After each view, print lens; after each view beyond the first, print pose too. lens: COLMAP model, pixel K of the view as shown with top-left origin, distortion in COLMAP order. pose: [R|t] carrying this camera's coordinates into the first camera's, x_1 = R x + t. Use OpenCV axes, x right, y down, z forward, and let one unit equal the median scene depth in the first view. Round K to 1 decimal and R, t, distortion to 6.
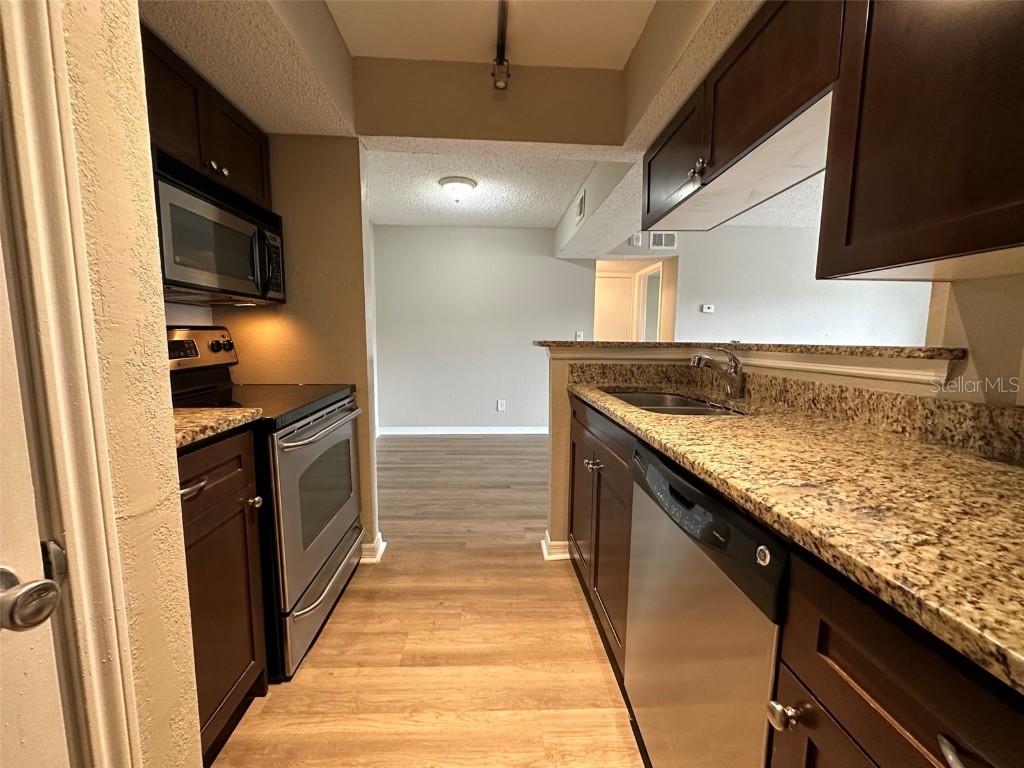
lens RADIAL K [[408.7, 0, 510.9], [0, 408.7, 384.5], [0, 0, 1]] dist [-0.002198, 0.000357]
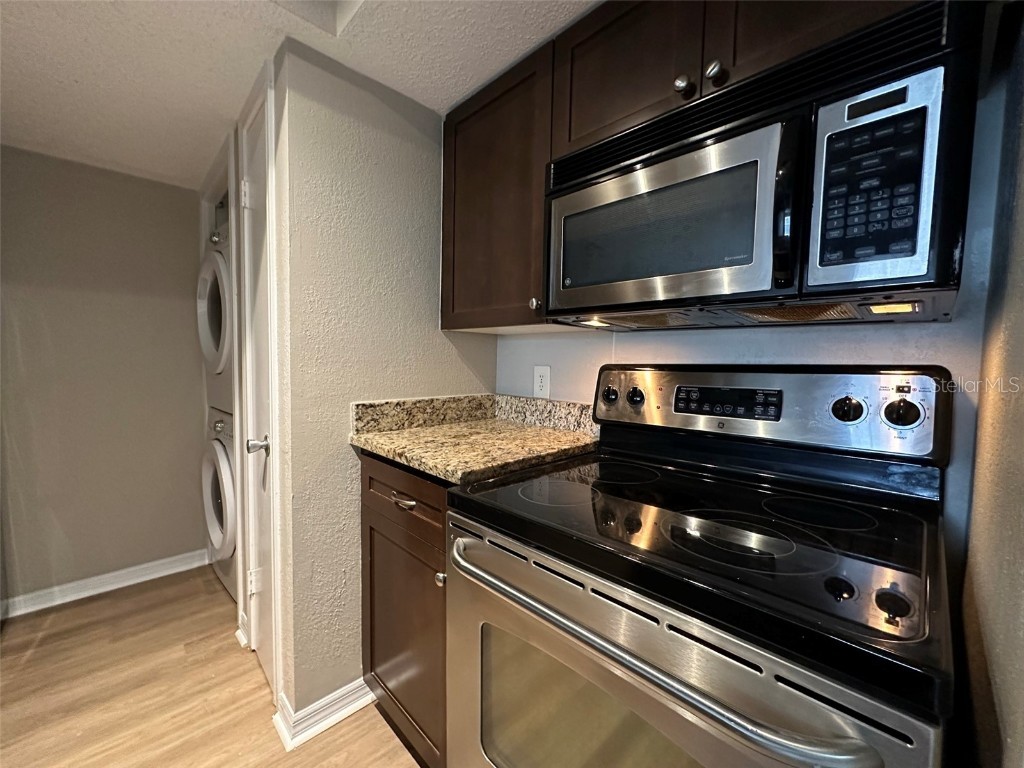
lens RADIAL K [[408.7, 0, 511.5], [0, 408.7, 384.1], [0, 0, 1]] dist [-0.002198, 0.000357]
pose [[-0.748347, 0.016571, -0.663101, -0.163509], [-0.103685, 0.984477, 0.141617, -0.180370], [0.655154, 0.174732, -0.735011, 1.332948]]
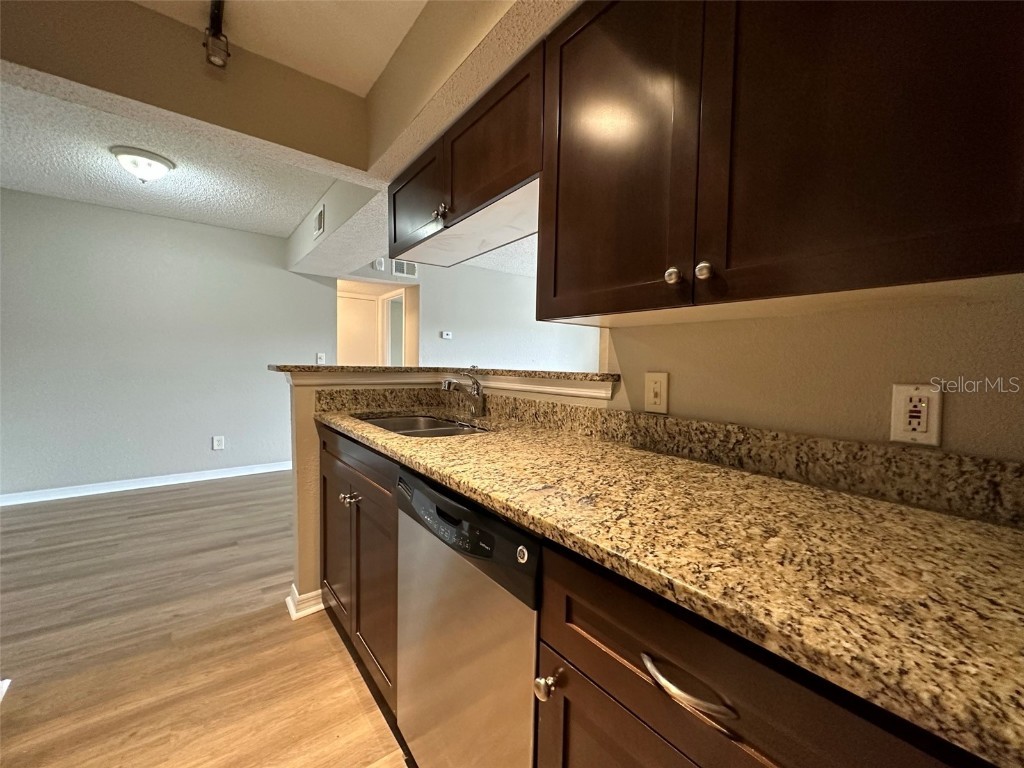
lens RADIAL K [[408.7, 0, 511.6], [0, 408.7, 385.0], [0, 0, 1]] dist [-0.002198, 0.000357]
pose [[0.819744, -0.023715, 0.572239, -0.027499], [0.053295, 0.997966, -0.034987, -0.011035], [-0.570245, 0.059178, 0.819340, 0.011395]]
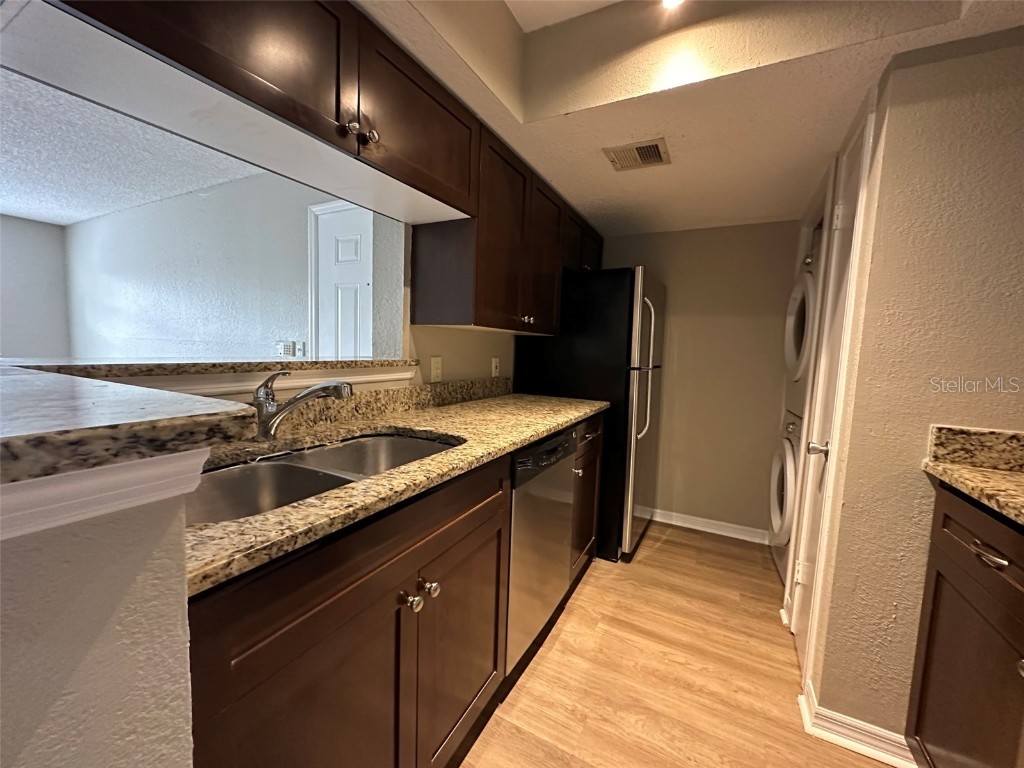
lens RADIAL K [[408.7, 0, 511.4], [0, 408.7, 384.5], [0, 0, 1]] dist [-0.002198, 0.000357]
pose [[-0.862133, -0.088914, 0.498820, -0.180438], [0.010434, 0.981158, 0.192925, -0.213055], [-0.506575, 0.171532, -0.844960, 1.514299]]
